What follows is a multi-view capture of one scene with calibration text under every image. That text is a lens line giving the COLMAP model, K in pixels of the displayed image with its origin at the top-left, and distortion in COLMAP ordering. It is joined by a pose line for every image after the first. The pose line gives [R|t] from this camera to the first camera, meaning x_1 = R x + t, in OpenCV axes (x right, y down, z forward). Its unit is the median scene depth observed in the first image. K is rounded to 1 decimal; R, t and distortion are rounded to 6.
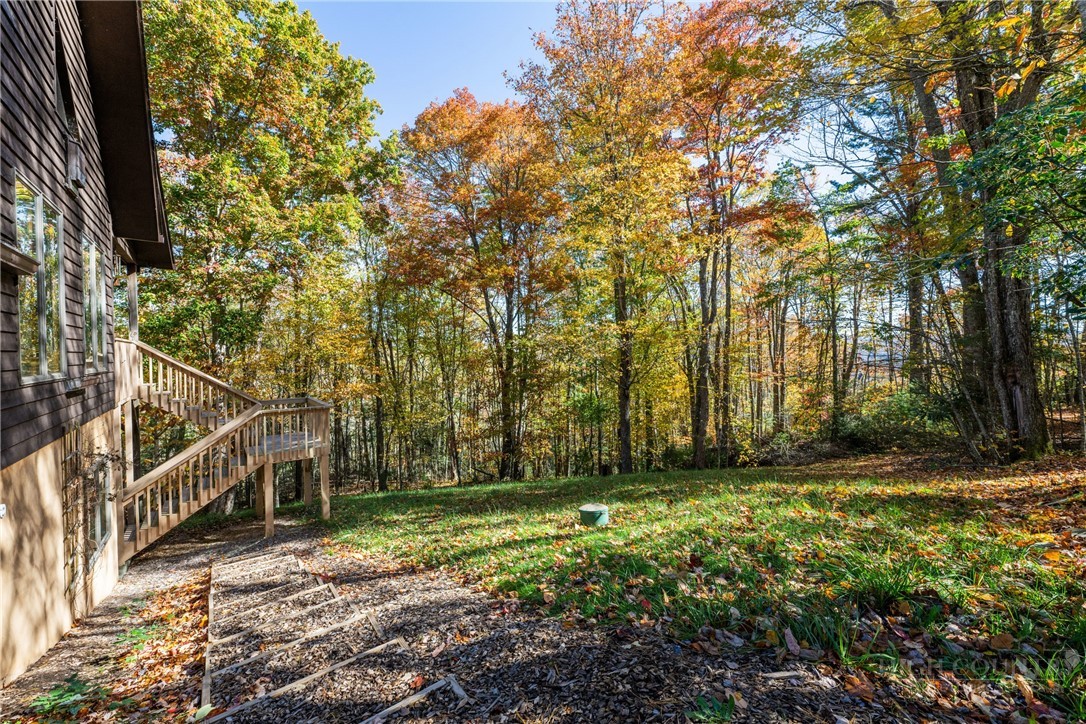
lens RADIAL K [[436.7, 0, 540.5], [0, 436.7, 360.4], [0, 0, 1]] dist [-0.003824, -0.000690]
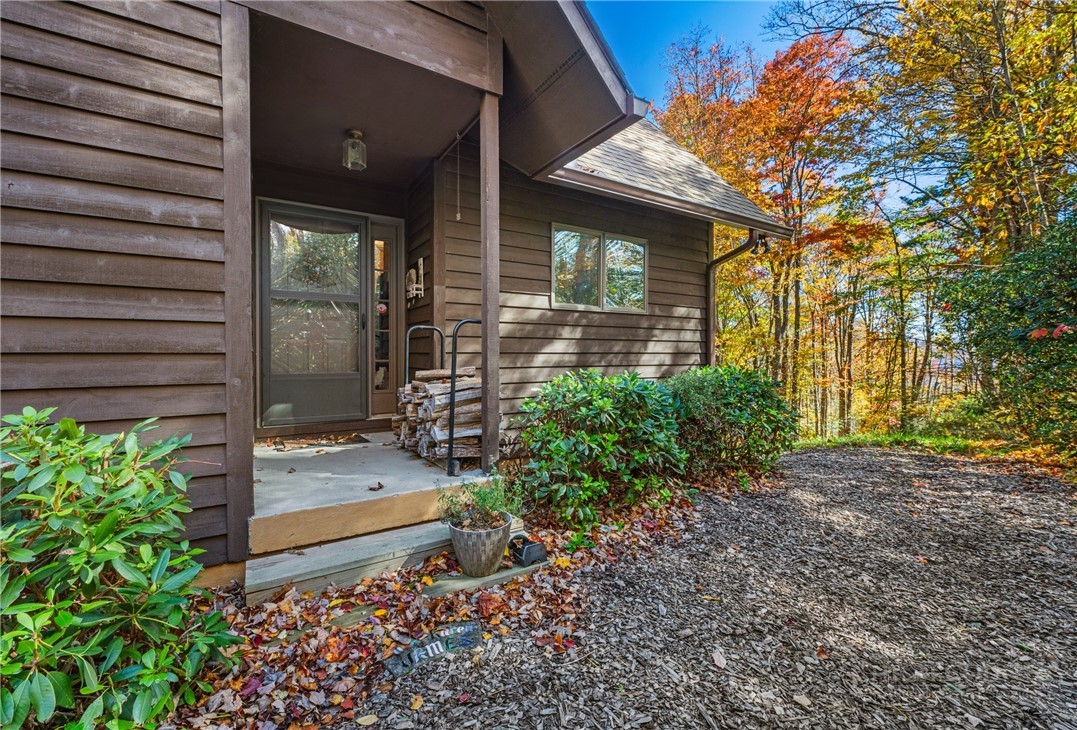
lens RADIAL K [[433.1, 0, 543.6], [0, 433.1, 358.9], [0, 0, 1]] dist [-0.003824, -0.000690]
pose [[0.994042, 0.016033, -0.107813, -0.063703], [-0.016940, 0.999828, -0.007500, 0.002137], [0.107674, 0.009282, 0.994143, -0.109178]]
